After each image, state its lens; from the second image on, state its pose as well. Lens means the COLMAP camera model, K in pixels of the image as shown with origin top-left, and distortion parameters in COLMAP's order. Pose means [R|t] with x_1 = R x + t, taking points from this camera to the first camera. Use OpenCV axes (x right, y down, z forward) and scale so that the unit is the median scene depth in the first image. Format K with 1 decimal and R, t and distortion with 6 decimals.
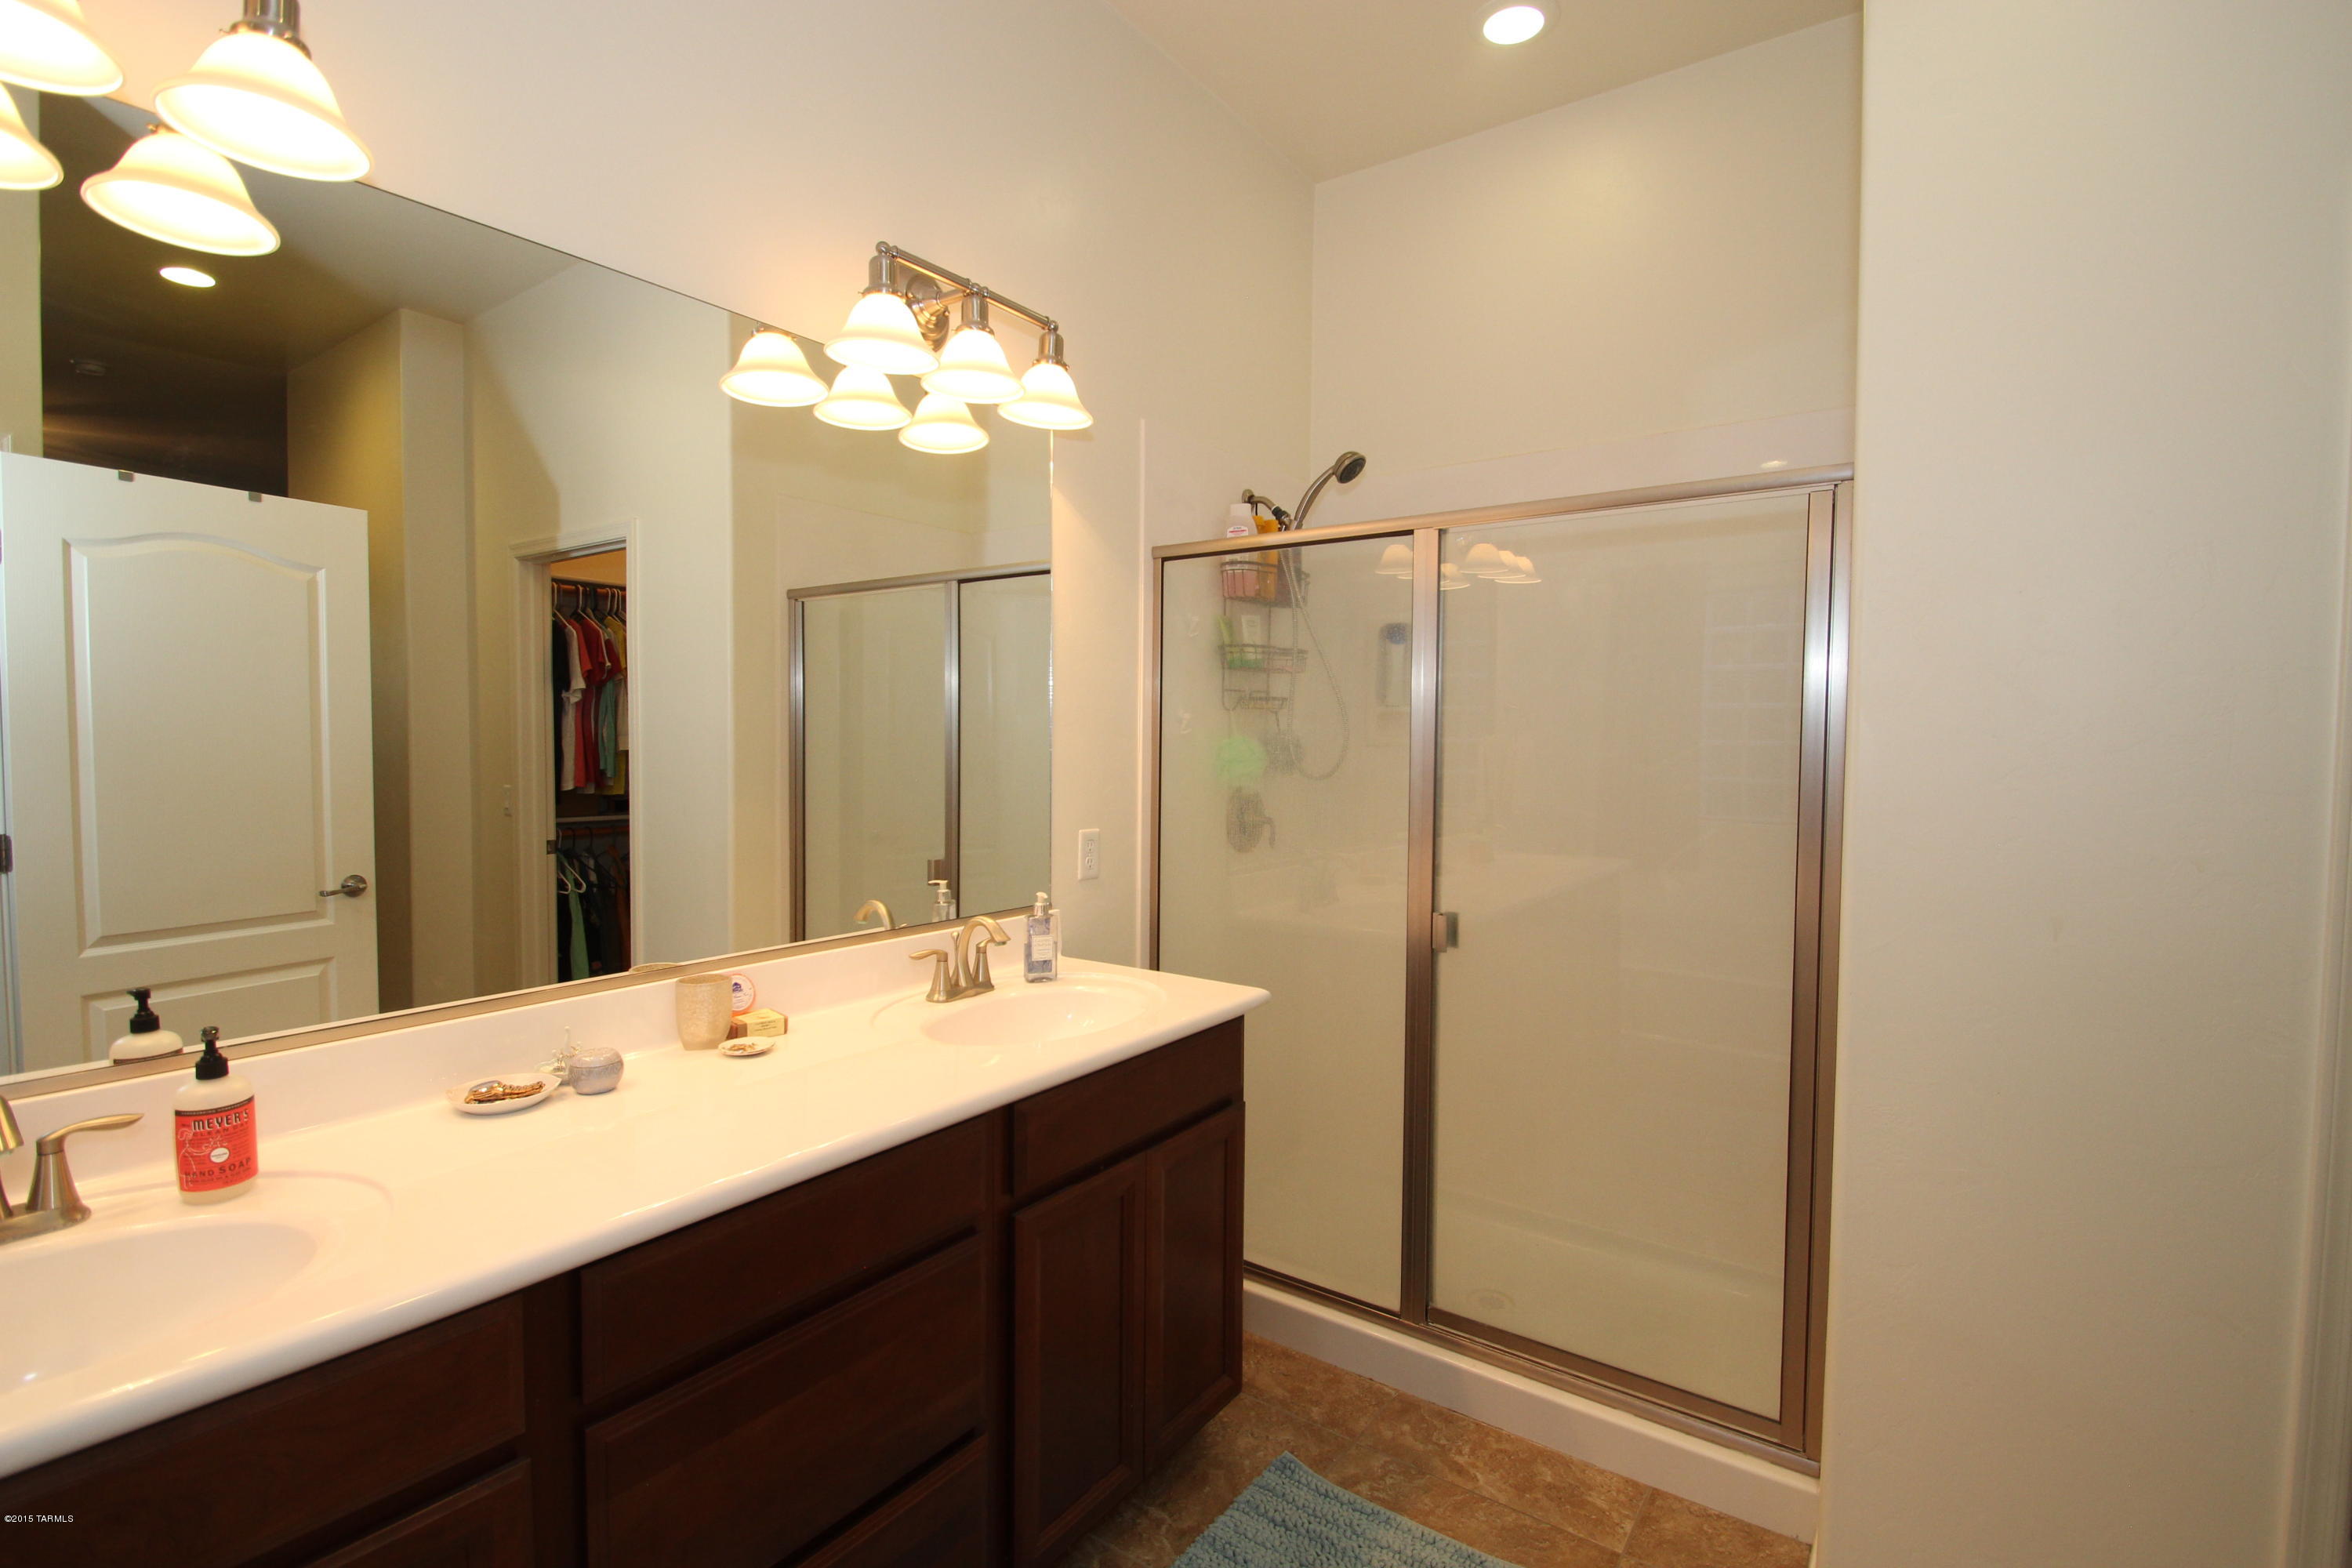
lens RADIAL K [[1108.4, 0, 1174.1], [0, 1108.4, 788.6], [0, 0, 1]] dist [-0.000821, -0.000173]
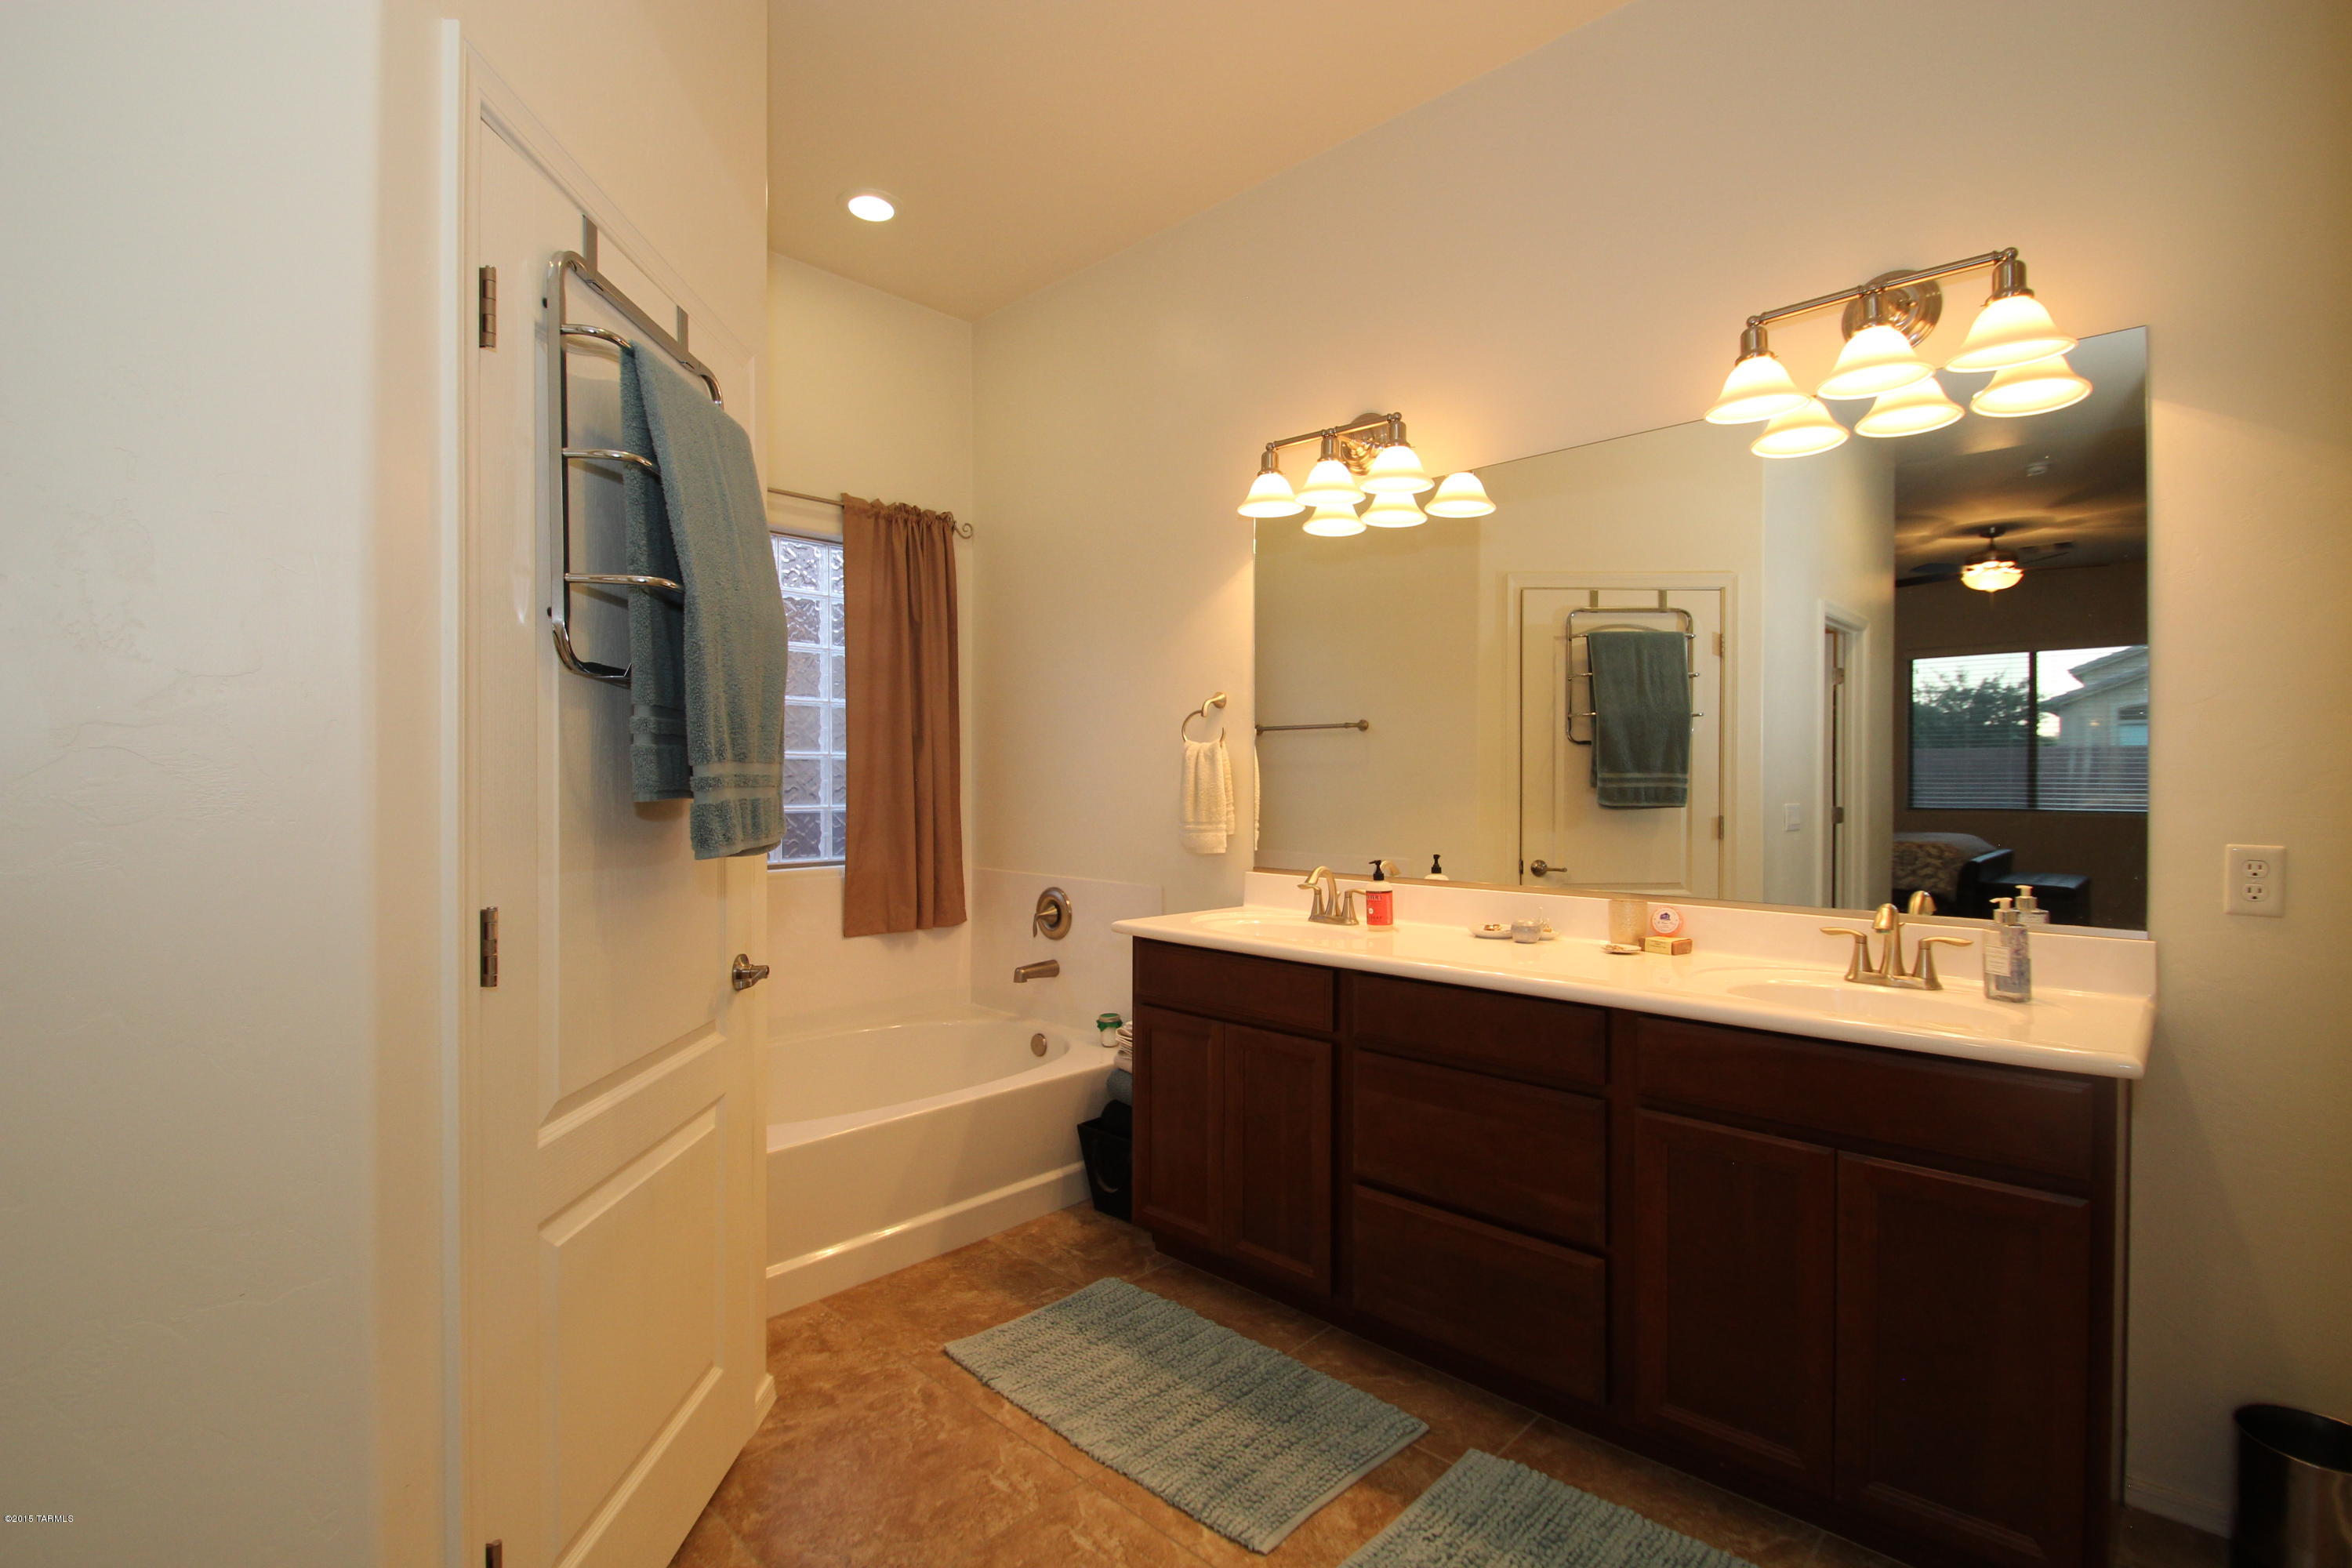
lens RADIAL K [[1108.4, 0, 1174.9], [0, 1108.4, 782.7], [0, 0, 1]] dist [-0.000821, -0.000173]
pose [[-0.122279, -0.004282, -0.992487, 0.886263], [-0.054395, 0.998517, 0.002394, 0.040117], [0.991004, 0.054279, -0.122330, 0.493665]]
